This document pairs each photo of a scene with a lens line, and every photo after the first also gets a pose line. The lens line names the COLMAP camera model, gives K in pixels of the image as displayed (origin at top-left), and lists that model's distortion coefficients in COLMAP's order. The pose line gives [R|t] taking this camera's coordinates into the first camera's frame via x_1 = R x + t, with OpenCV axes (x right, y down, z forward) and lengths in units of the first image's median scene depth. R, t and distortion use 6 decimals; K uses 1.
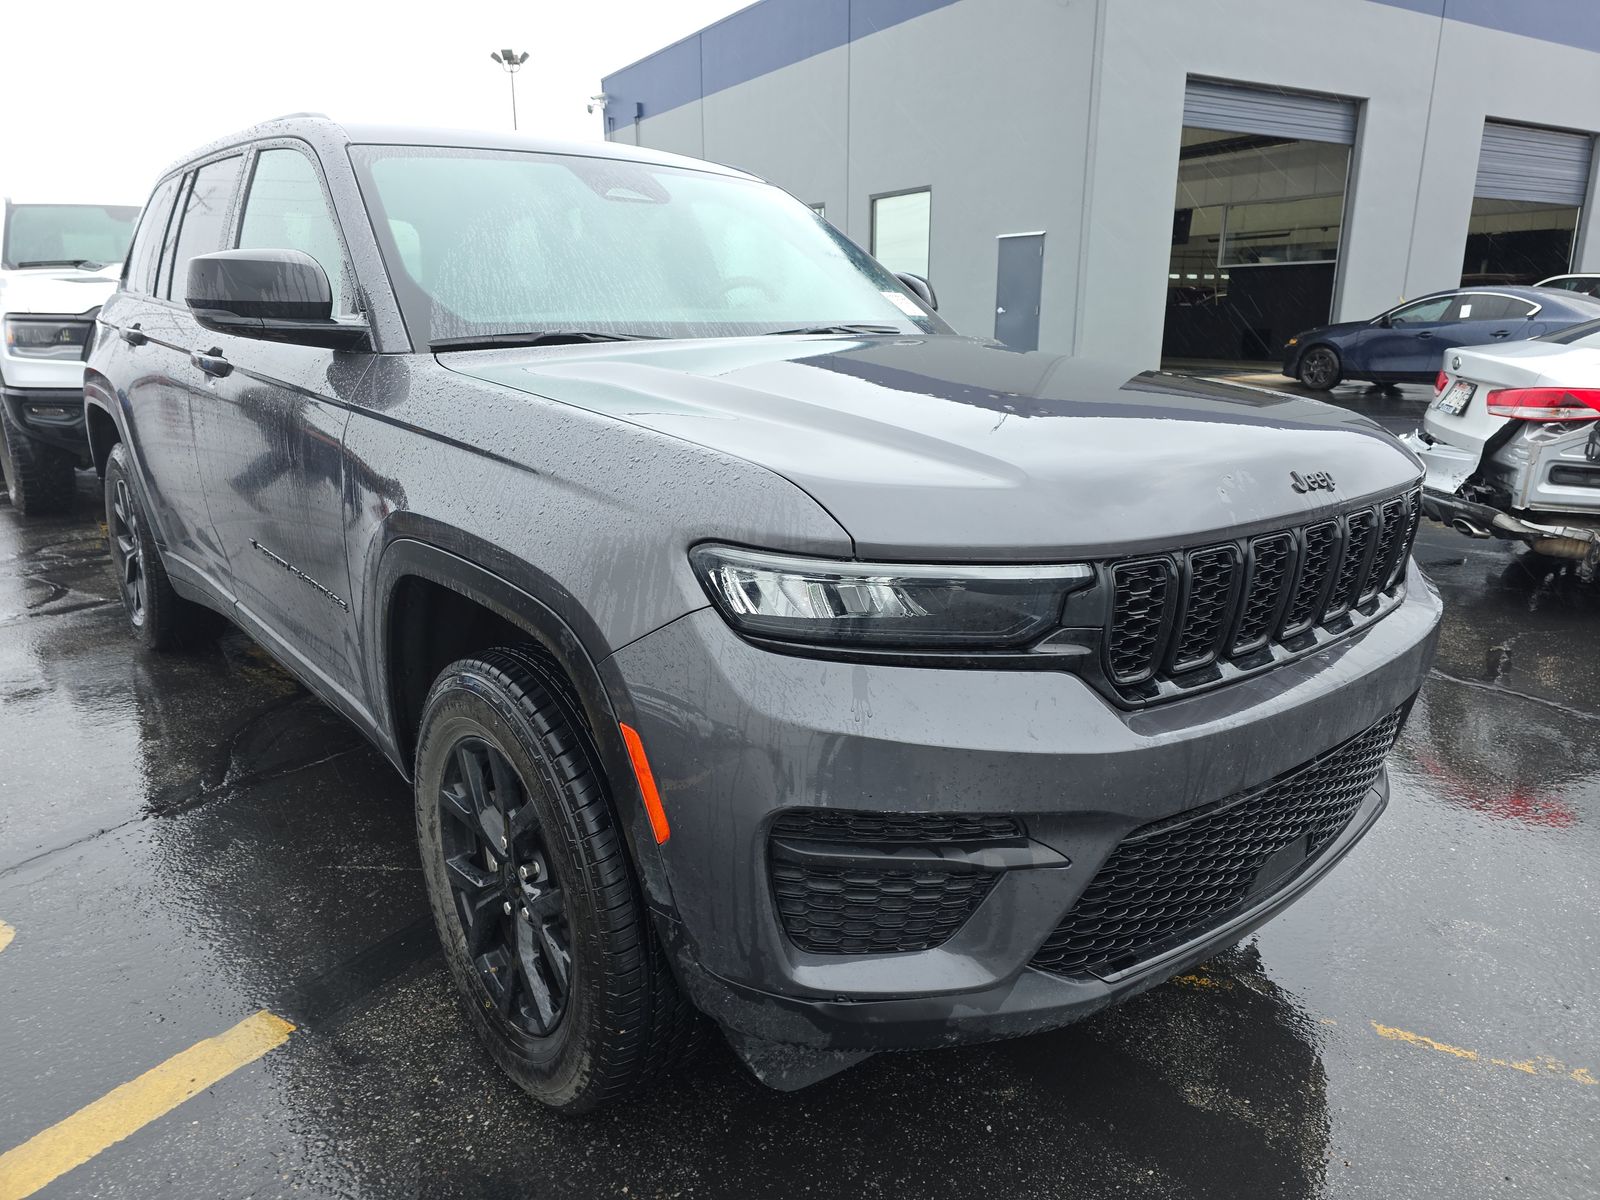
lens RADIAL K [[1091.8, 0, 796.8], [0, 1091.8, 596.2], [0, 0, 1]] dist [0.002730, -0.000404]
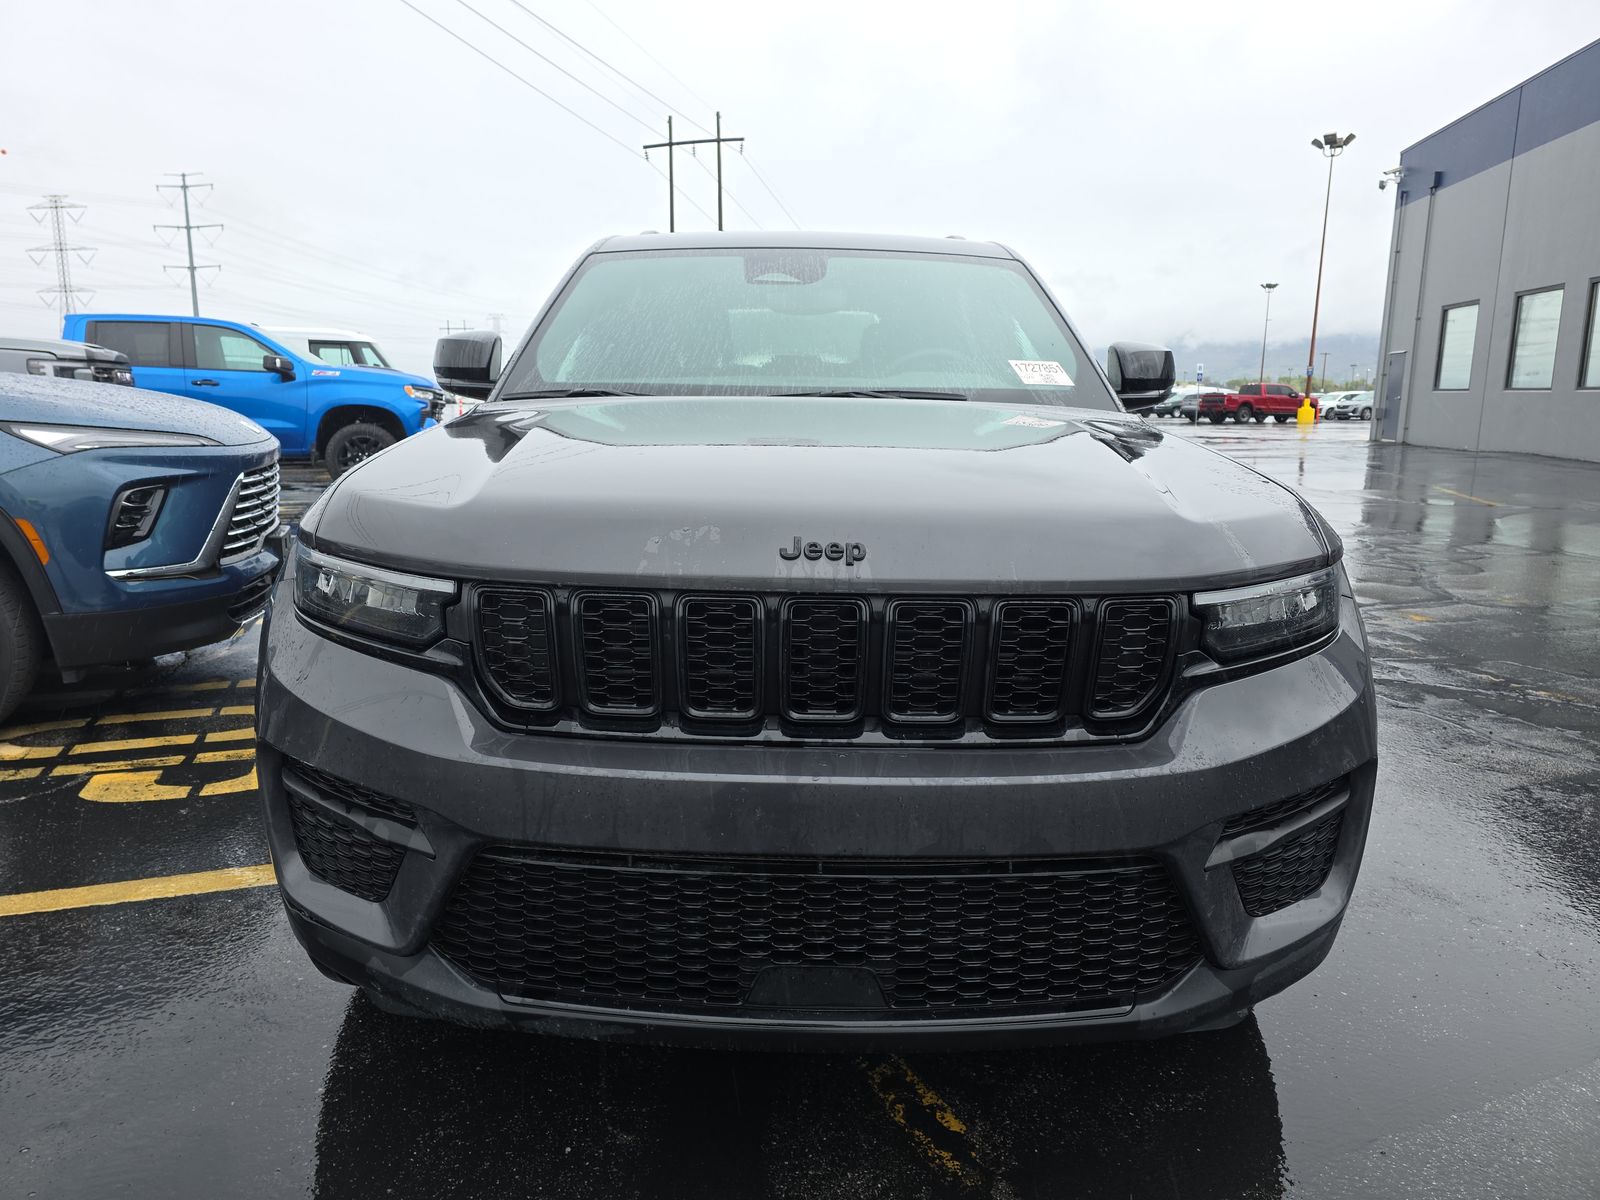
lens RADIAL K [[1043.3, 0, 800.0], [0, 1043.3, 600.0], [0, 0, 1]] dist [0.119335, -0.130268]
pose [[0.752725, 0.132961, -0.644769, 1.075394], [-0.177284, 0.984151, -0.004021, -0.061118], [0.634015, 0.117334, 0.764367, 0.364567]]
